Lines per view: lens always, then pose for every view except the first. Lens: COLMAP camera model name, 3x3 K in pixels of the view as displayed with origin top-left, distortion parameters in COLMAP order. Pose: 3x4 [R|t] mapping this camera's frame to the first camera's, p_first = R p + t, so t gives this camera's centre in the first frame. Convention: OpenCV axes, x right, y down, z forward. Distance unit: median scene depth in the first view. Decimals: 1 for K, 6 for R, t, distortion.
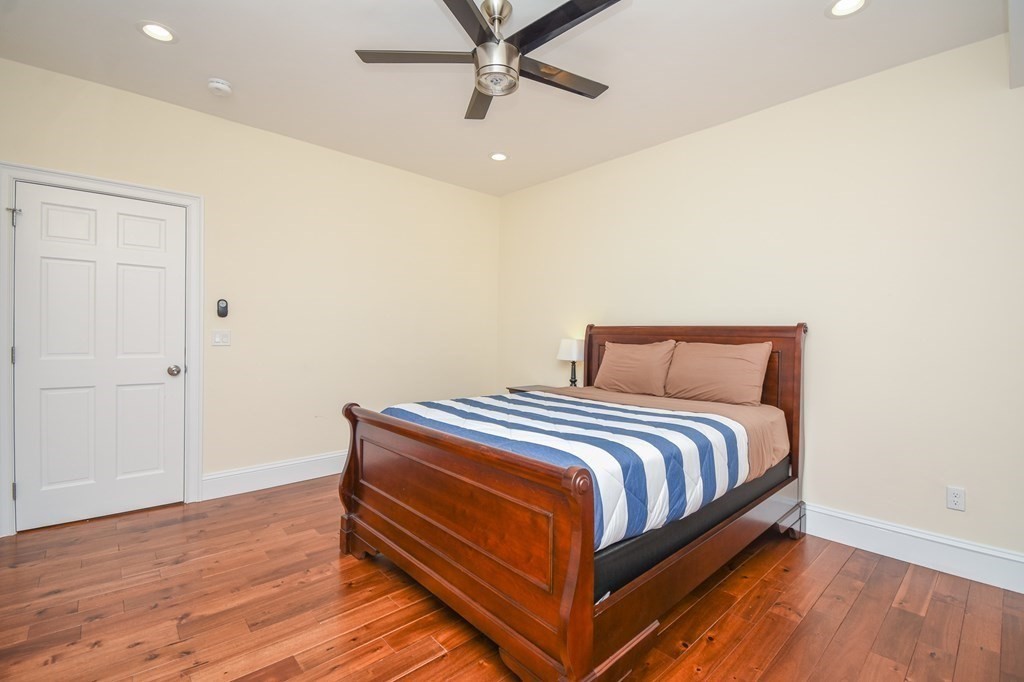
lens RADIAL K [[469.5, 0, 521.5], [0, 469.5, 332.4], [0, 0, 1]] dist [0.026226, -0.000301]
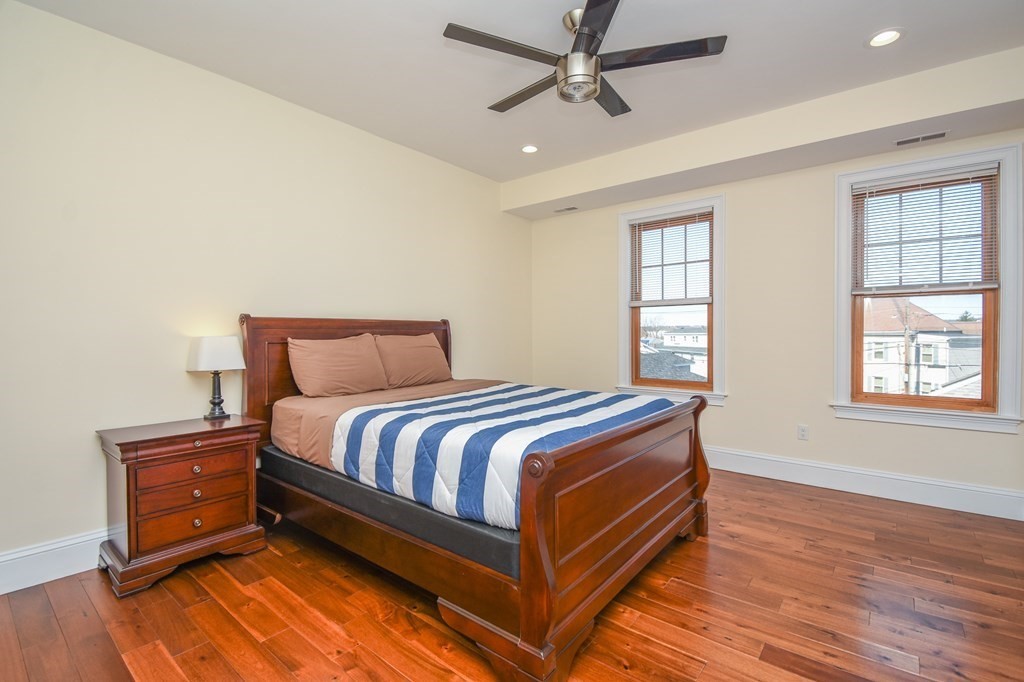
lens RADIAL K [[469.5, 0, 521.5], [0, 469.5, 332.4], [0, 0, 1]] dist [0.026226, -0.000301]
pose [[-0.162981, -0.018773, 0.986451, -0.647973], [-0.001275, 0.999822, 0.018816, -0.004302], [-0.986628, 0.001809, -0.162976, 0.784872]]
